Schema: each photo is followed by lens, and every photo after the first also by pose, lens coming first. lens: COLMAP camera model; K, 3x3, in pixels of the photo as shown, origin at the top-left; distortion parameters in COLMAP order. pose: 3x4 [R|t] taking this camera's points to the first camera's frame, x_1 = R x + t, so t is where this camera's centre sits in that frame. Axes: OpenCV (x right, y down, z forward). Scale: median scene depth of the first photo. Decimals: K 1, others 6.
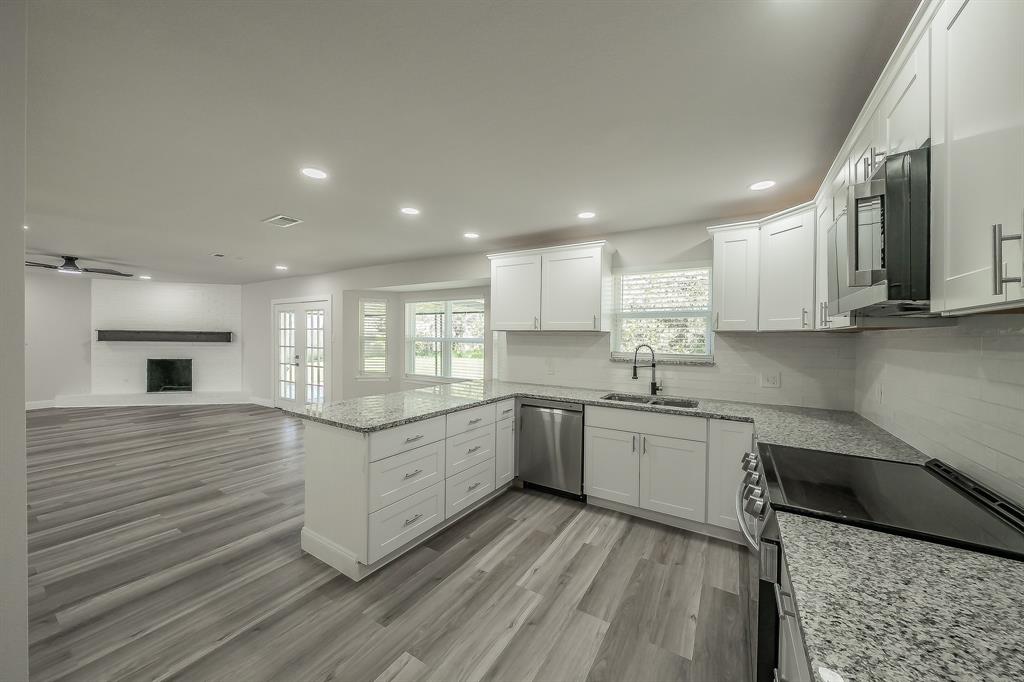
lens RADIAL K [[362.7, 0, 505.0], [0, 362.7, 344.0], [0, 0, 1]] dist [0.000805, 0.000126]
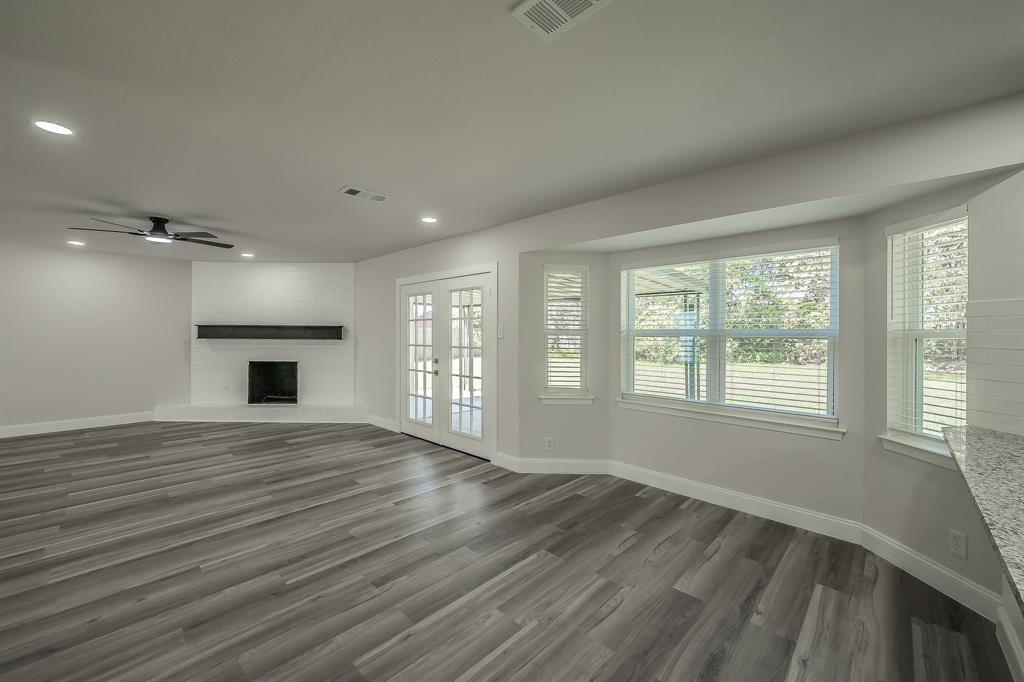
lens RADIAL K [[403.4, 0, 493.6], [0, 403.4, 334.1], [0, 0, 1]] dist [0.001252, 0.000209]
pose [[0.973268, -0.006386, -0.229582, -0.333078], [0.002602, 0.999856, -0.016782, -0.001655], [0.229656, 0.015736, 0.973145, 0.334902]]
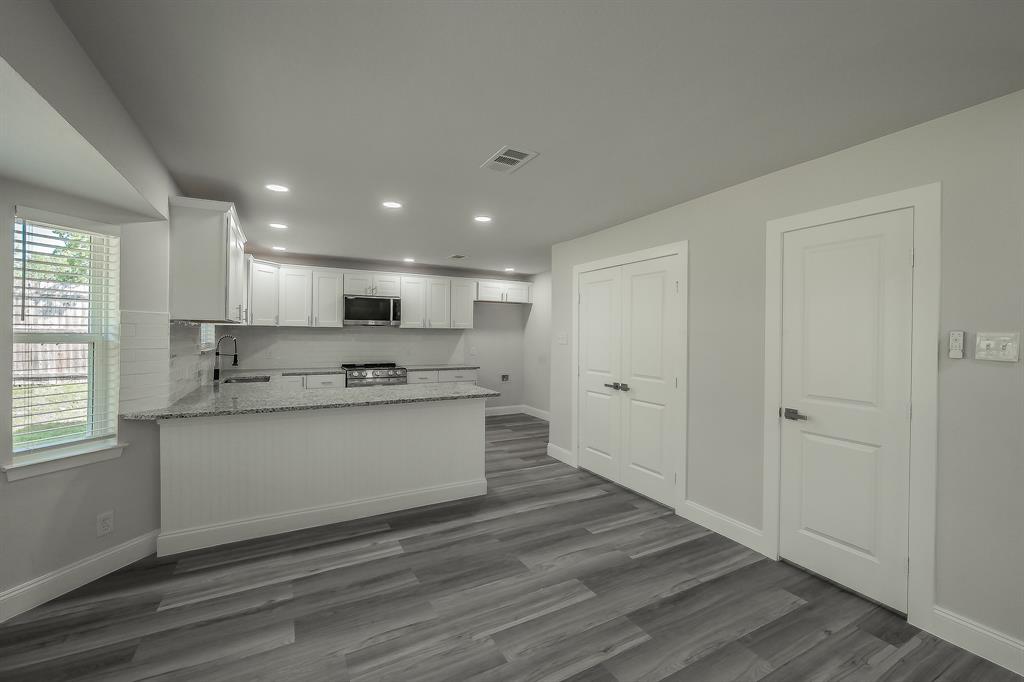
lens RADIAL K [[412.9, 0, 494.9], [0, 412.9, 335.8], [0, 0, 1]] dist [-0.000323, 0.000004]
pose [[-0.858769, -0.021289, 0.511921, -0.549953], [-0.010512, 0.999658, 0.023938, -0.020875], [-0.512255, 0.015176, -0.858699, 0.926287]]
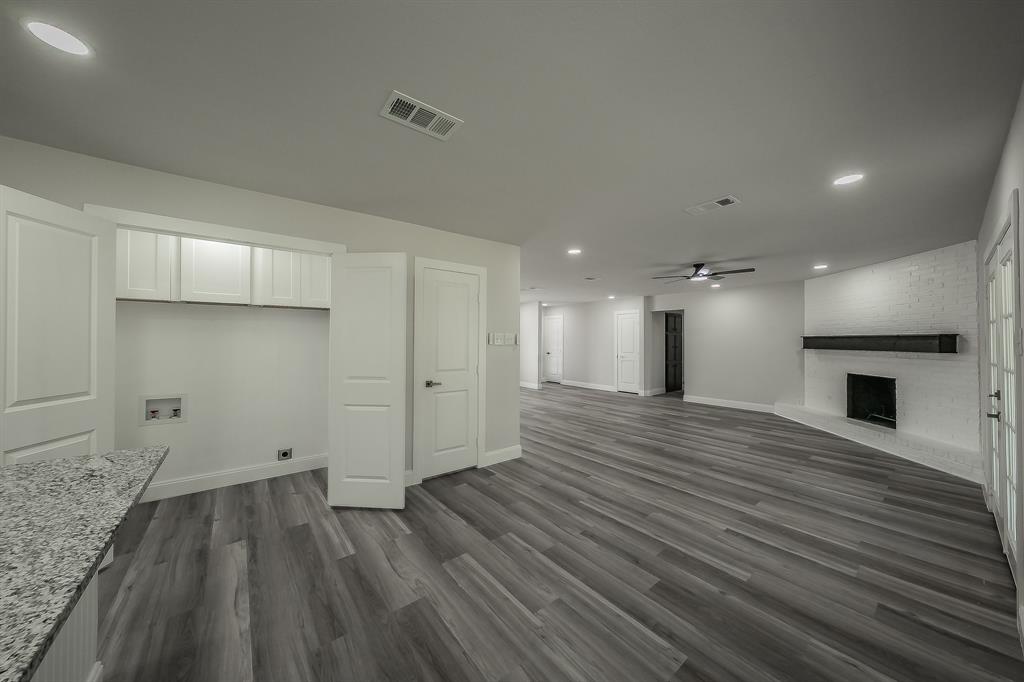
lens RADIAL K [[351.5, 0, 524.3], [0, 351.5, 337.1], [0, 0, 1]] dist [0.000993, -0.000004]
pose [[-0.320513, -0.025501, -0.946901, -0.096006], [-0.025435, 0.999509, -0.018308, -0.004139], [0.946903, 0.018216, -0.321004, 0.735660]]
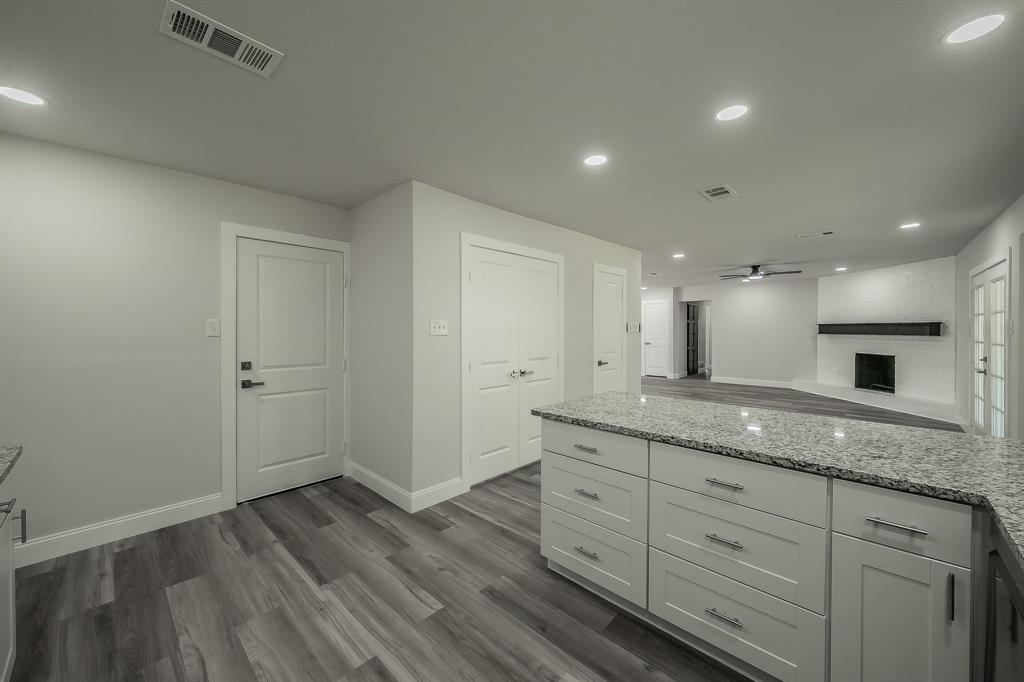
lens RADIAL K [[391.5, 0, 524.9], [0, 391.5, 334.2], [0, 0, 1]] dist [-0.000660, 0.000062]
pose [[-0.176623, -0.001513, -0.984277, 0.231445], [-0.017655, 0.999843, 0.001631, 0.006781], [0.984120, 0.017665, -0.176622, 0.394288]]
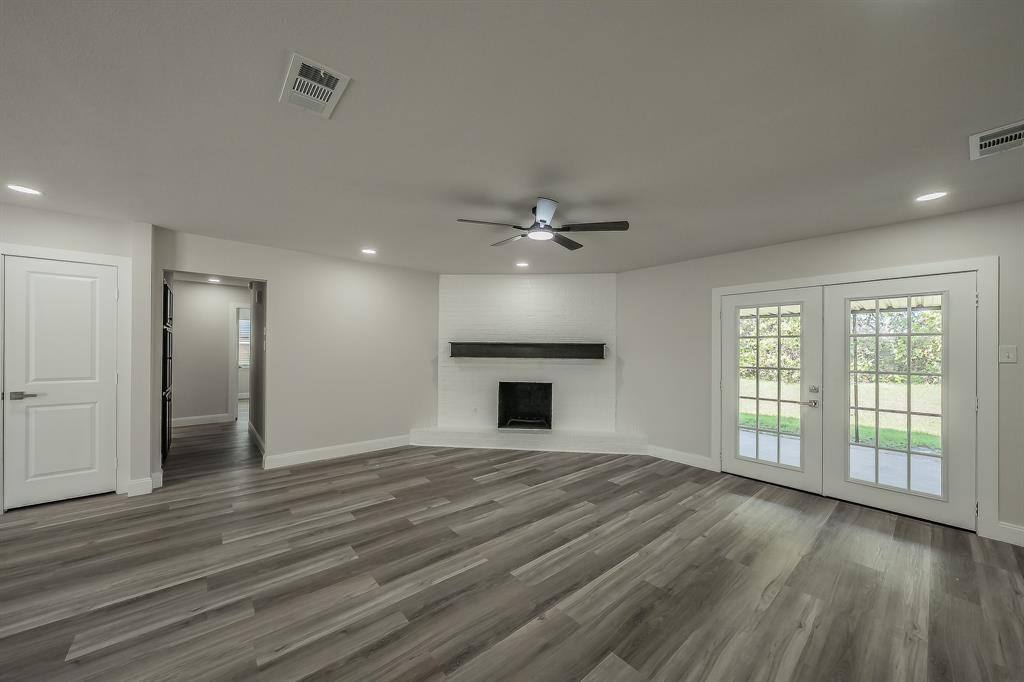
lens RADIAL K [[357.8, 0, 497.2], [0, 357.8, 350.7], [0, 0, 1]] dist [-0.001537, -0.000037]
pose [[0.948058, -0.001694, -0.318093, -0.936970], [-0.003915, 0.999848, -0.016995, -0.010584], [0.318074, 0.017358, 0.947907, 0.397457]]
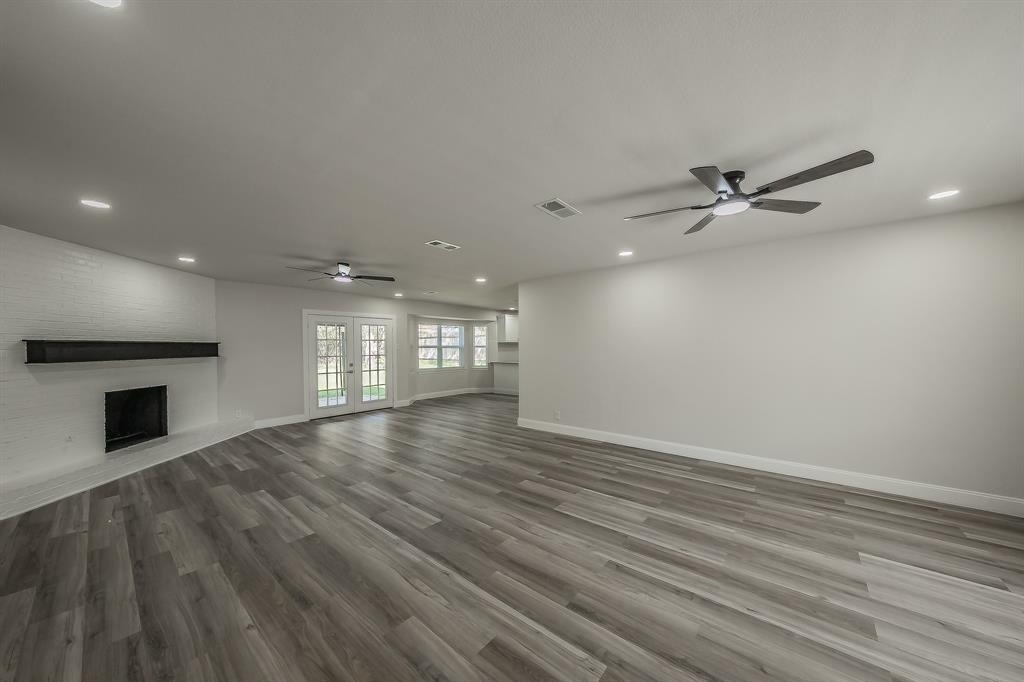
lens RADIAL K [[345.2, 0, 517.0], [0, 345.2, 347.2], [0, 0, 1]] dist [-0.000417, -0.000048]
pose [[0.132670, -0.017589, 0.991004, -1.744549], [0.026303, 0.999553, 0.014219, -0.022741], [-0.990811, 0.024180, 0.133073, 0.380244]]
